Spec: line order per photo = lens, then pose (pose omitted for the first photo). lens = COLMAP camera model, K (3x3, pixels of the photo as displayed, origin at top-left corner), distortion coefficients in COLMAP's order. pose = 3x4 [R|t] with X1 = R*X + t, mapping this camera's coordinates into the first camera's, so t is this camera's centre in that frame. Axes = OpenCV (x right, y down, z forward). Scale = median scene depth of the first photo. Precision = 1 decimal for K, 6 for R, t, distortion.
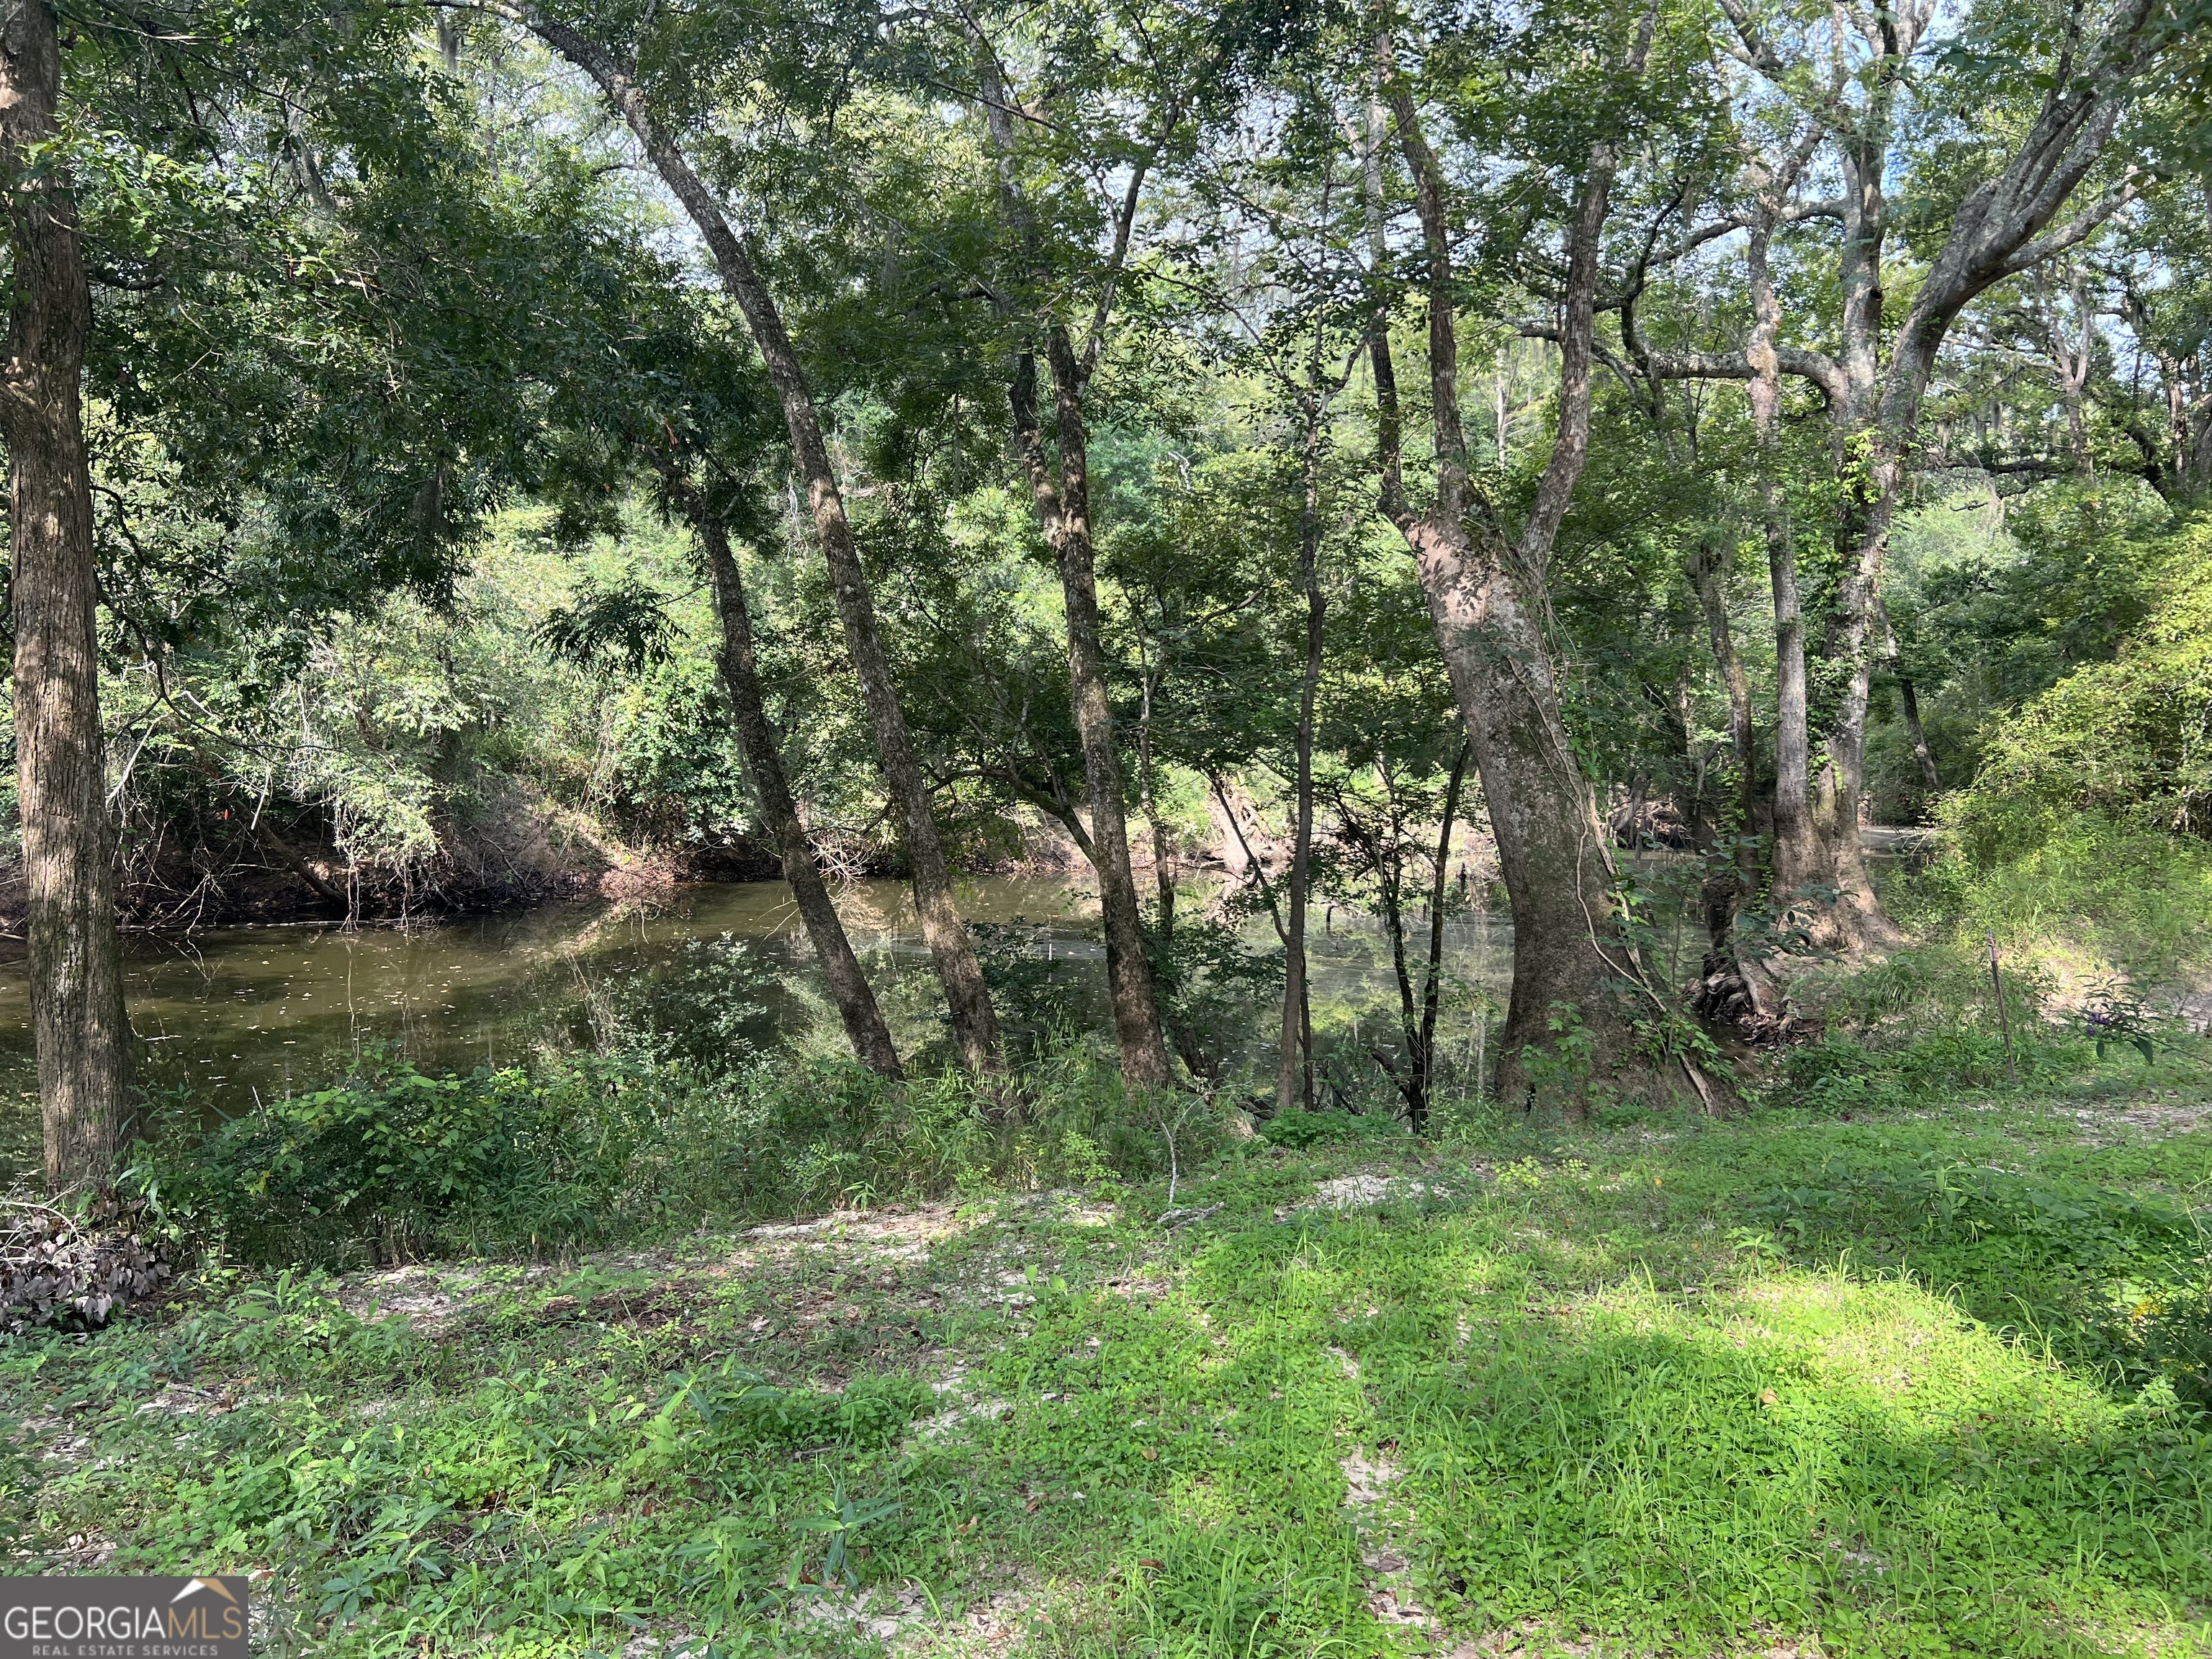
lens RADIAL K [[1677.8, 0, 1103.8], [0, 1677.8, 826.8], [0, 0, 1]] dist [0.032380, -0.025047]
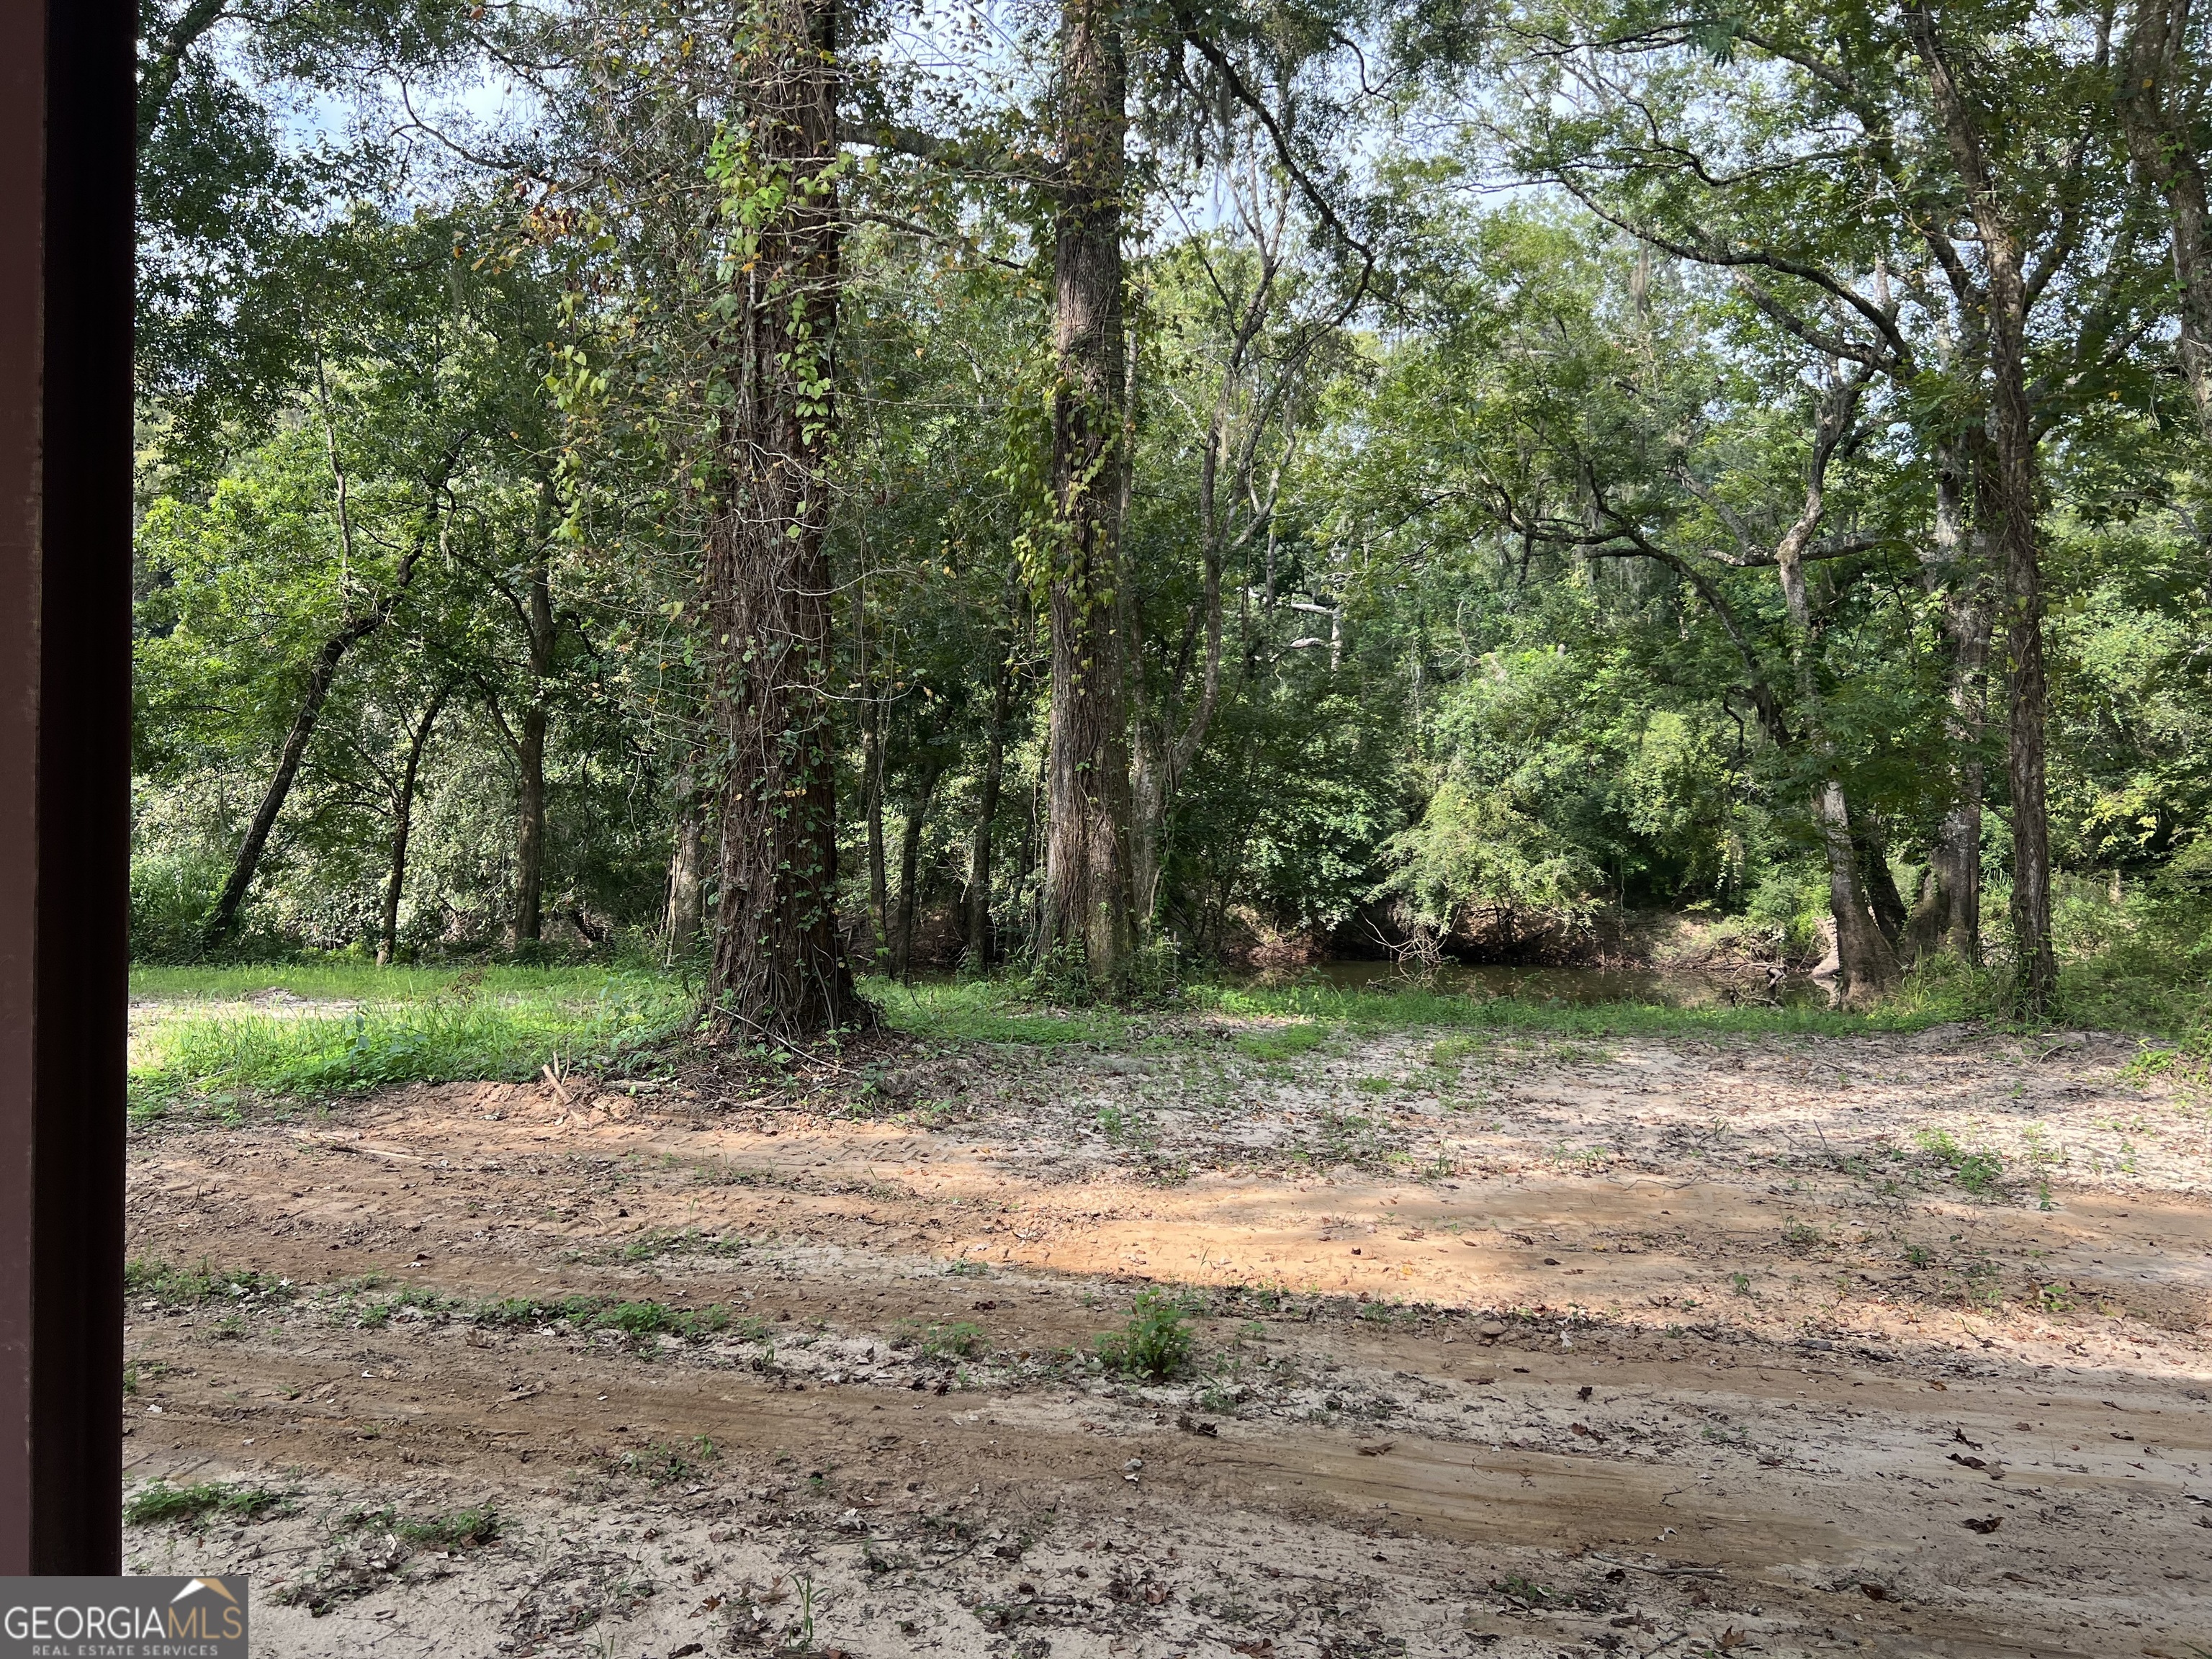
lens RADIAL K [[1677.8, 0, 1058.7], [0, 1677.8, 844.4], [0, 0, 1]] dist [0.032380, -0.025047]
pose [[0.769656, -0.004040, -0.638446, 0.709893], [-0.036894, 0.998028, -0.050792, 0.026616], [0.637392, 0.062647, 0.767989, -0.288379]]
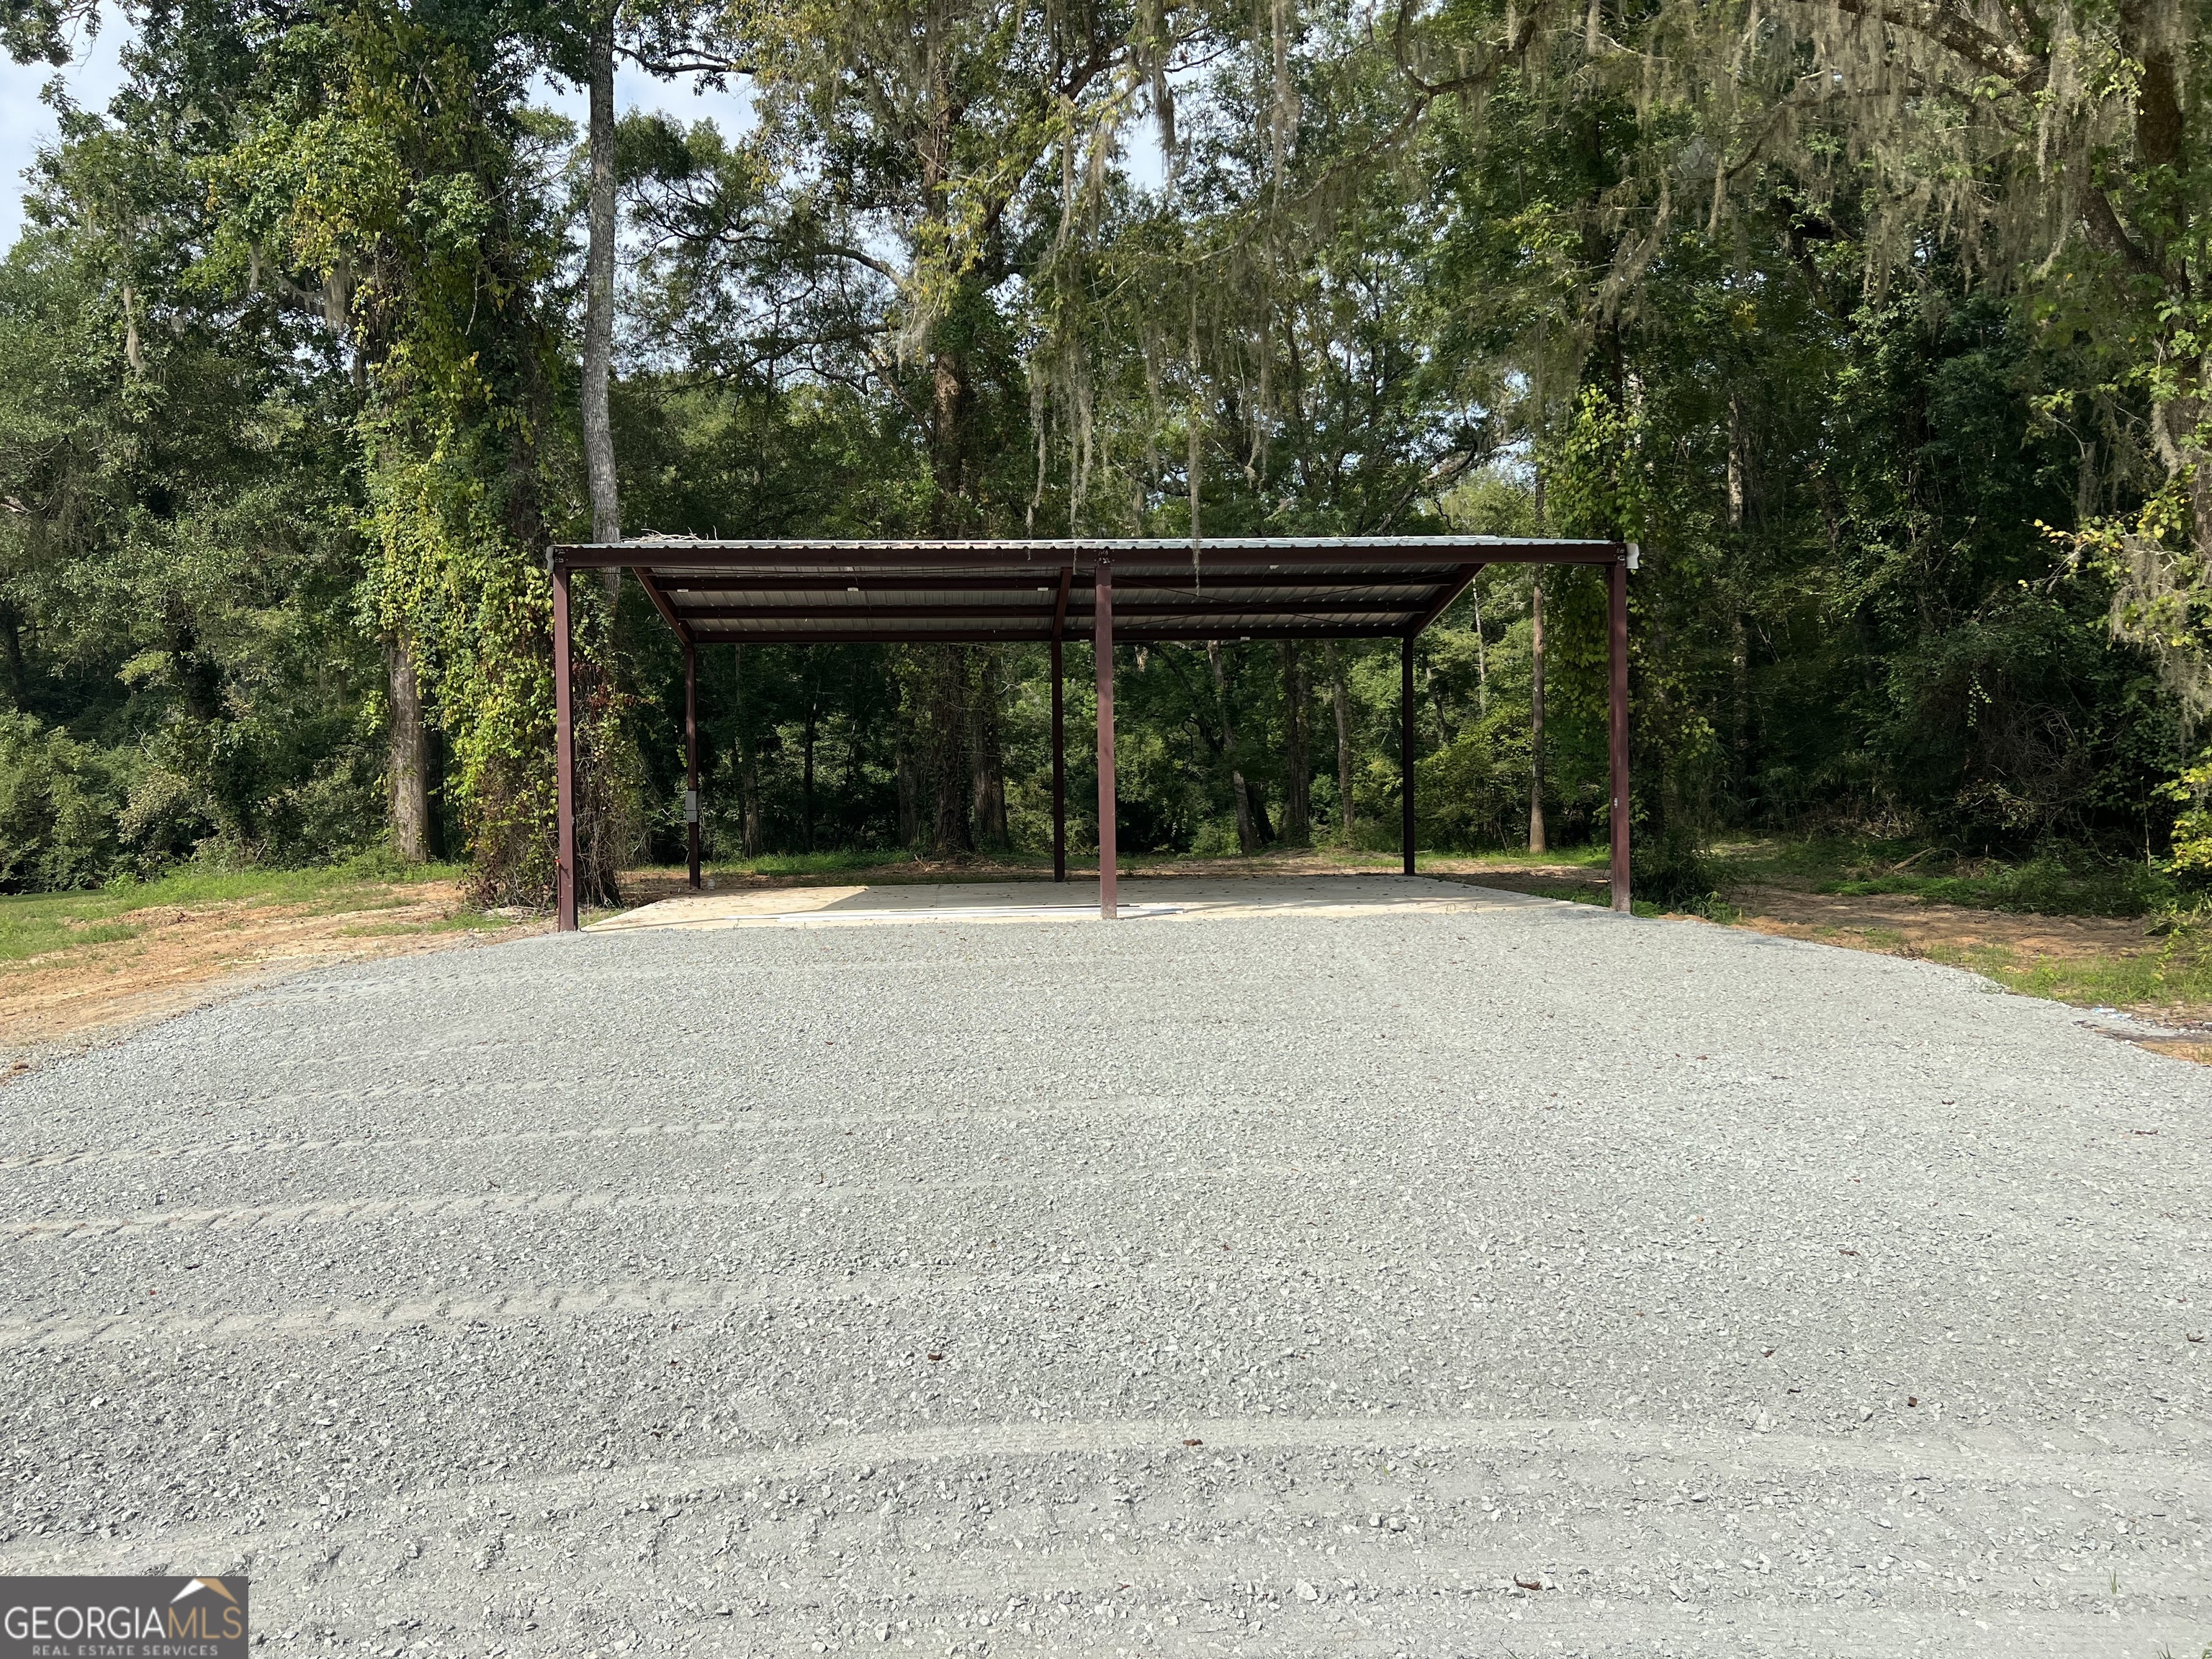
lens RADIAL K [[1677.8, 0, 1104.3], [0, 1677.8, 825.1], [0, 0, 1]] dist [0.032380, -0.025047]
pose [[0.942633, -0.035105, -0.331979, 0.945219], [0.017479, 0.998281, -0.055933, 0.099766], [0.333372, 0.046922, 0.941627, -1.212526]]
